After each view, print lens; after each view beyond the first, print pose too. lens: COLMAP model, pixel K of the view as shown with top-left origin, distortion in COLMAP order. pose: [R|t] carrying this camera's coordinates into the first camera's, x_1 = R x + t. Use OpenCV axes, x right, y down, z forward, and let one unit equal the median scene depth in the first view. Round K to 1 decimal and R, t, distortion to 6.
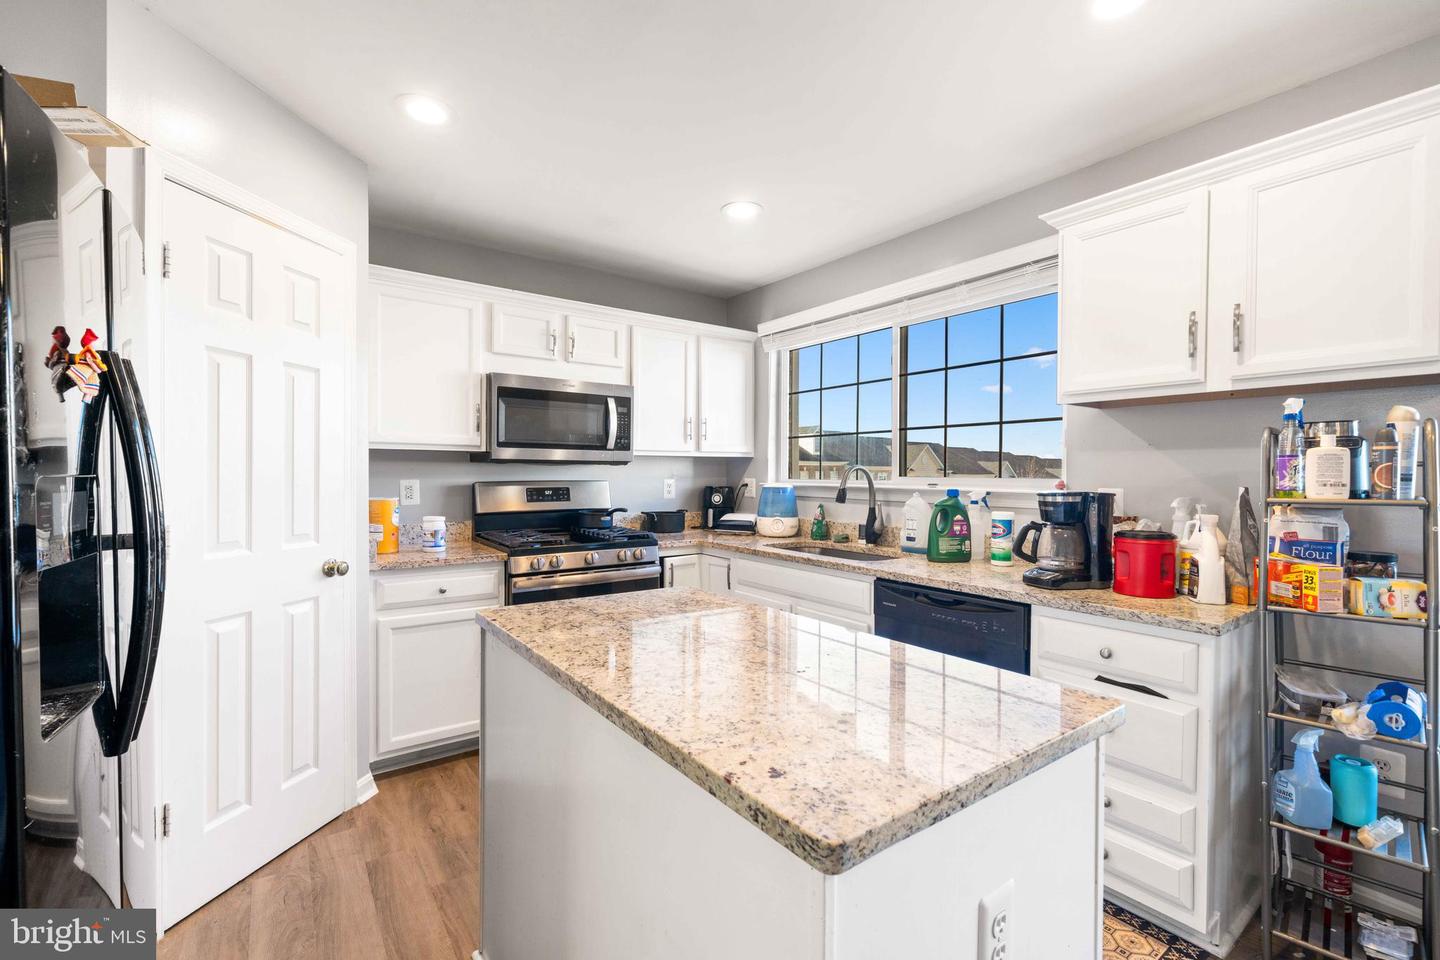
lens RADIAL K [[619.8, 0, 717.6], [0, 619.8, 480.0], [0, 0, 1]] dist [0.000786, -0.000721]
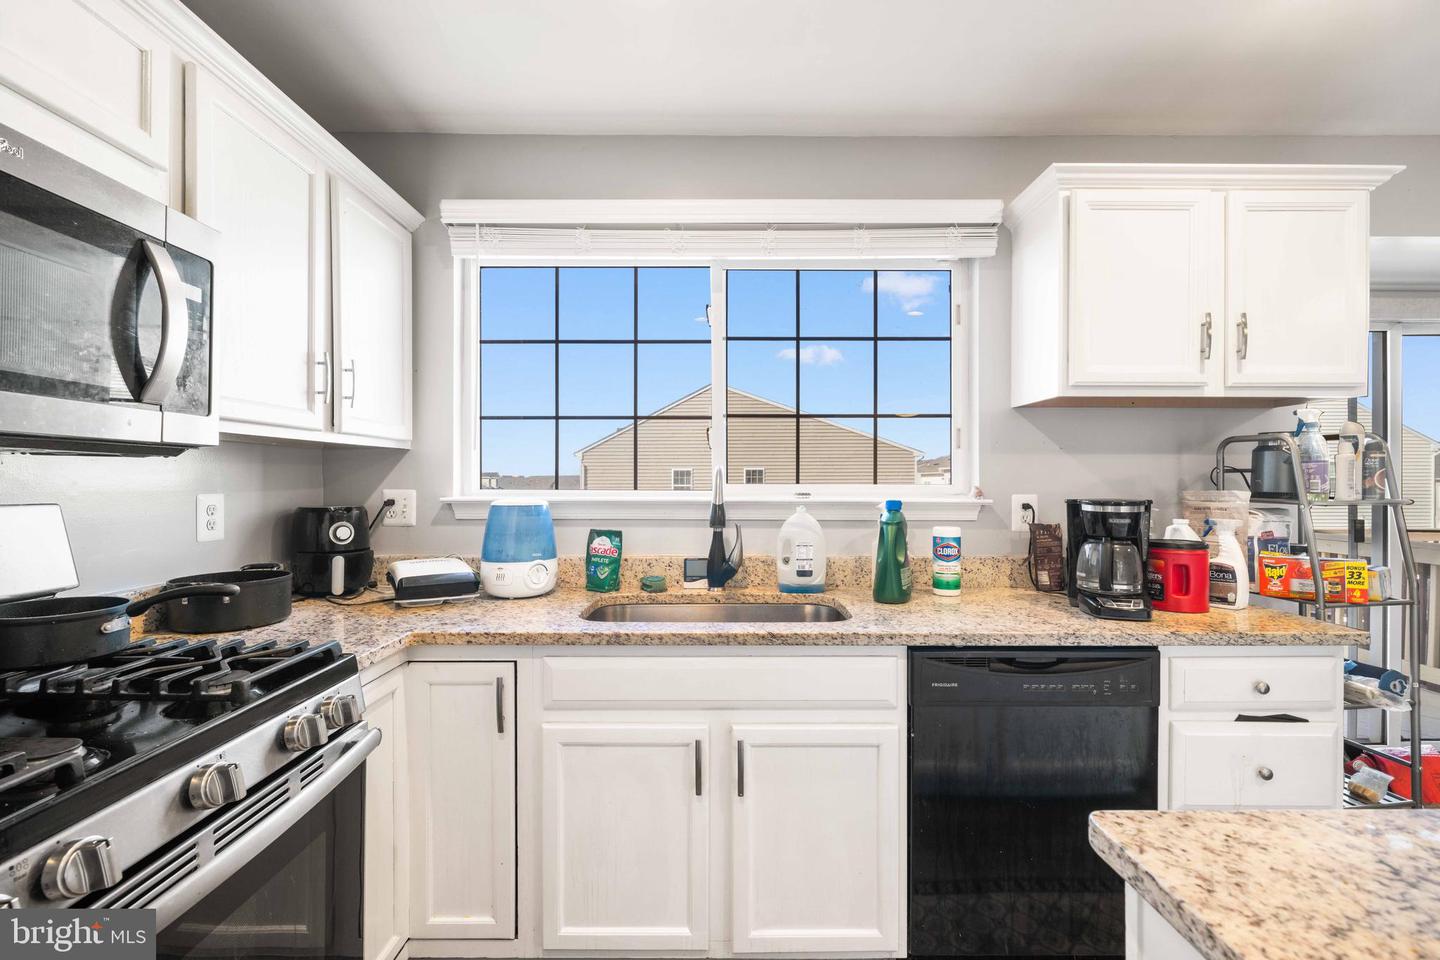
lens RADIAL K [[619.8, 0, 721.1], [0, 619.8, 479.3], [0, 0, 1]] dist [0.000786, -0.000721]
pose [[0.580670, -0.002850, 0.814134, -0.264830], [0.011519, 0.999923, -0.004715, -0.006874], [-0.814057, 0.012116, 0.580658, 0.581722]]
